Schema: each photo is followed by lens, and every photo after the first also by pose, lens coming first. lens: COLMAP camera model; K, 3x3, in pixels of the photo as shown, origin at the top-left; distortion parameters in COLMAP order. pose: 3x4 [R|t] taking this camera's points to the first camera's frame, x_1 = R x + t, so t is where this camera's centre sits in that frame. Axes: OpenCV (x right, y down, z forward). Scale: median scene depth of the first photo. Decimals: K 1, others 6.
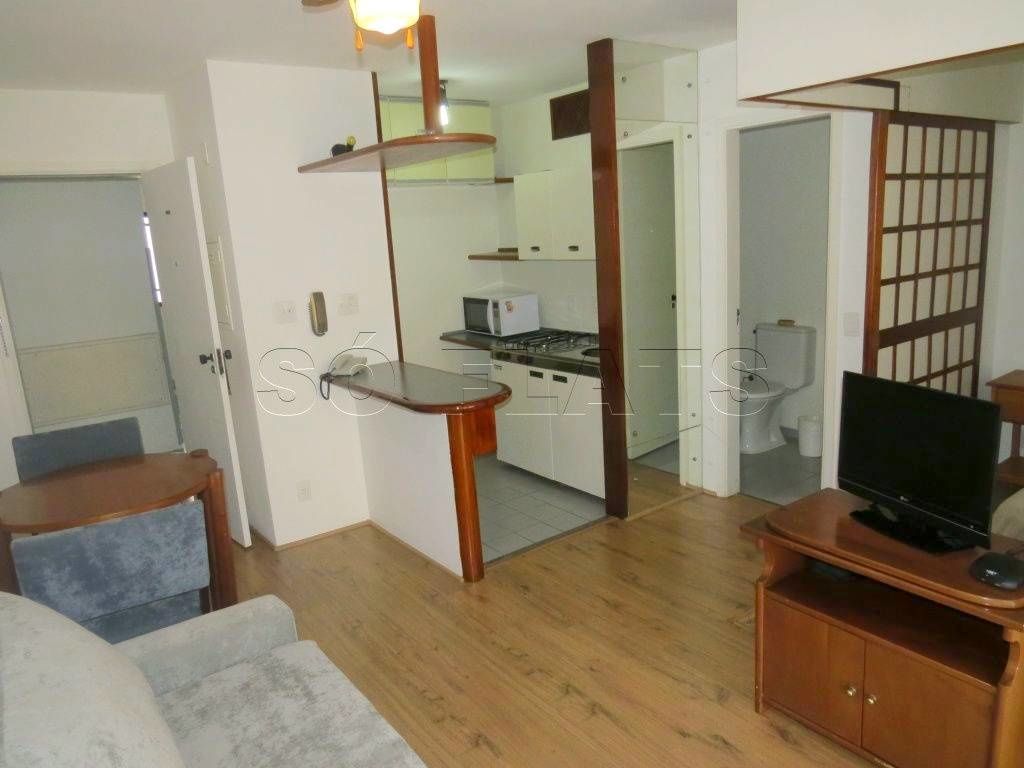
lens RADIAL K [[732.7, 0, 514.4], [0, 732.7, 388.3], [0, 0, 1]] dist [-0.020929, 0.004481]
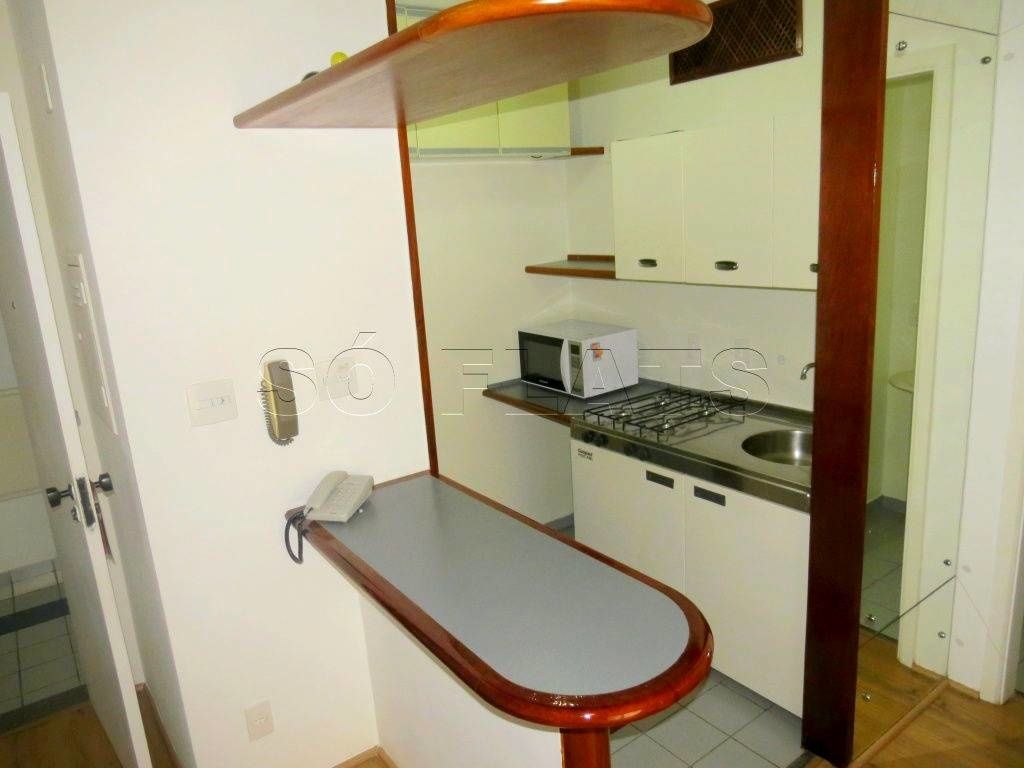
lens RADIAL K [[732.7, 0, 518.8], [0, 732.7, 386.4], [0, 0, 1]] dist [-0.020929, 0.004481]
pose [[1.000000, -0.000314, -0.000323, -0.081689], [0.000320, 0.999785, 0.020729, -0.103406], [0.000316, -0.020730, 0.999785, 0.400991]]
